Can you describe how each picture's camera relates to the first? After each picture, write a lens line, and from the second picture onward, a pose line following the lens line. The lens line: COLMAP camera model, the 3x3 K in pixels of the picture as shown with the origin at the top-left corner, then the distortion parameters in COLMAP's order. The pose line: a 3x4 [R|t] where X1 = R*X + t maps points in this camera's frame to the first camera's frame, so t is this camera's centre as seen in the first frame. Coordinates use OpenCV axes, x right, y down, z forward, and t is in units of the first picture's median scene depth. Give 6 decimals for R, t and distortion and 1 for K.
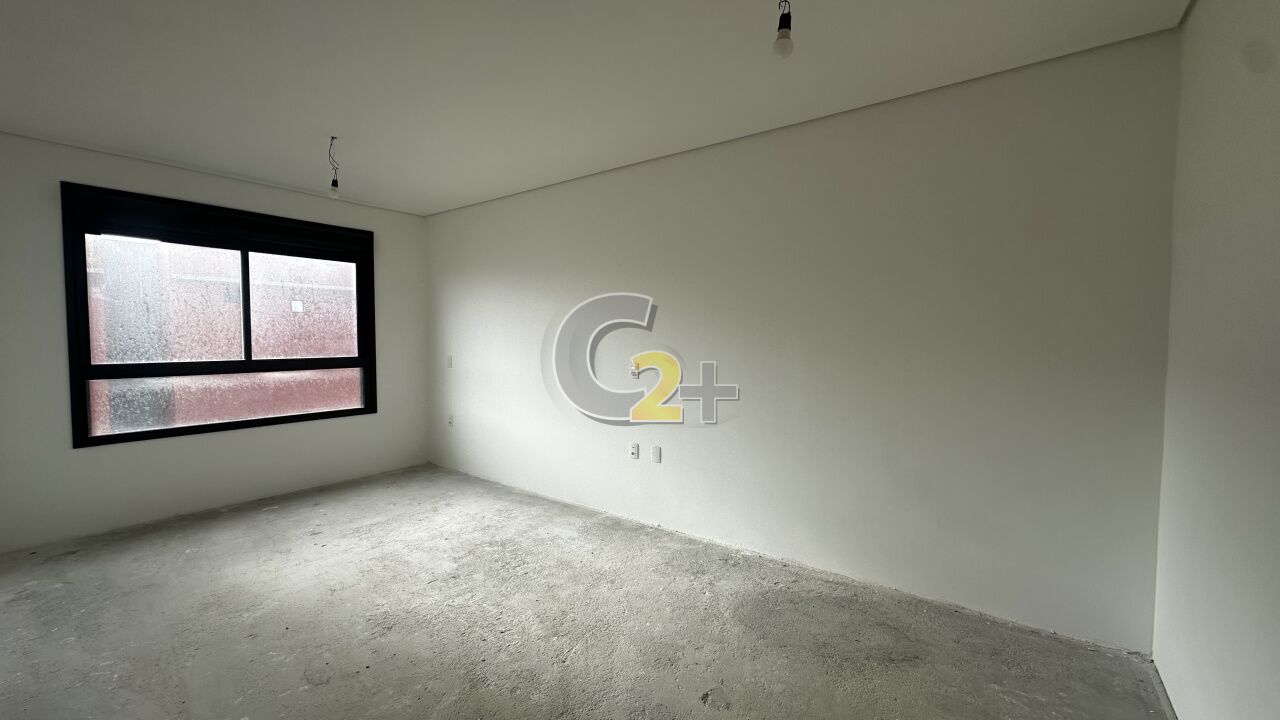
lens RADIAL K [[505.7, 0, 633.1], [0, 505.7, 361.3], [0, 0, 1]] dist [-0.004411, 0.000937]
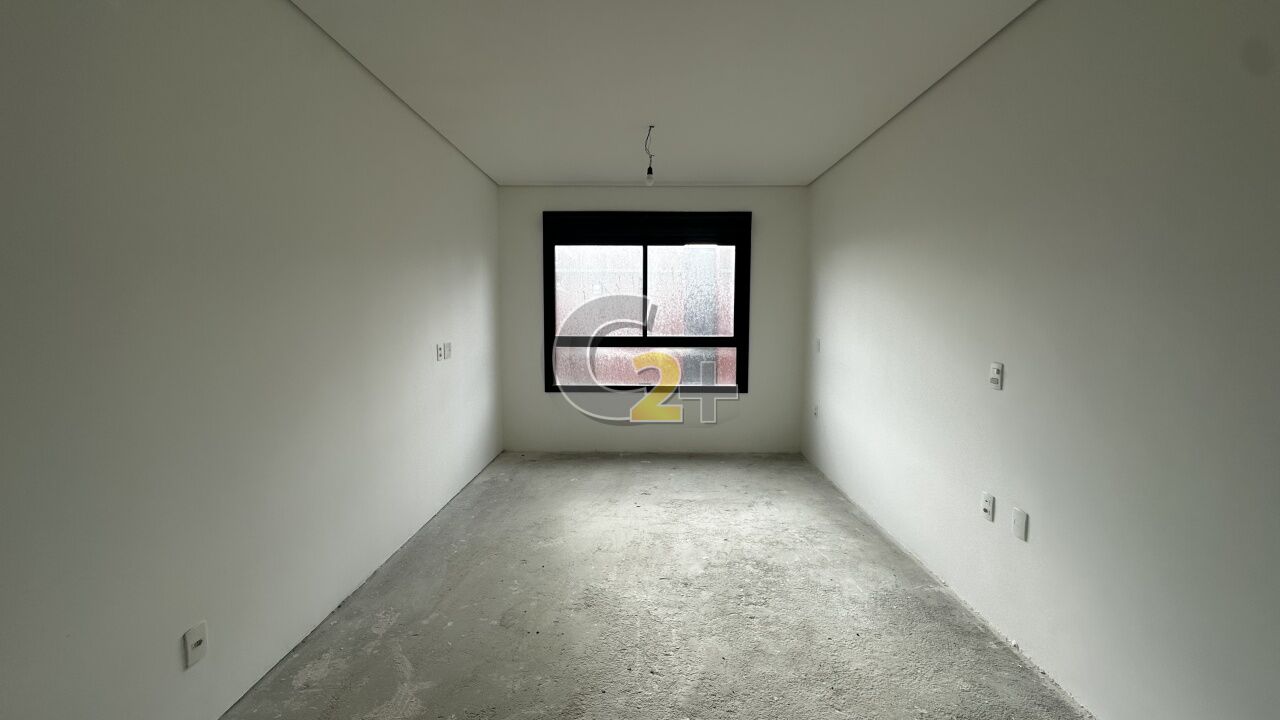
lens RADIAL K [[505.7, 0, 639.9], [0, 505.7, 360.2], [0, 0, 1]] dist [-0.004411, 0.000937]
pose [[0.600448, 0.070665, -0.796536, 0.224242], [-0.041913, 0.997500, 0.056899, -0.016339], [0.798565, -0.000780, 0.601908, 0.300596]]
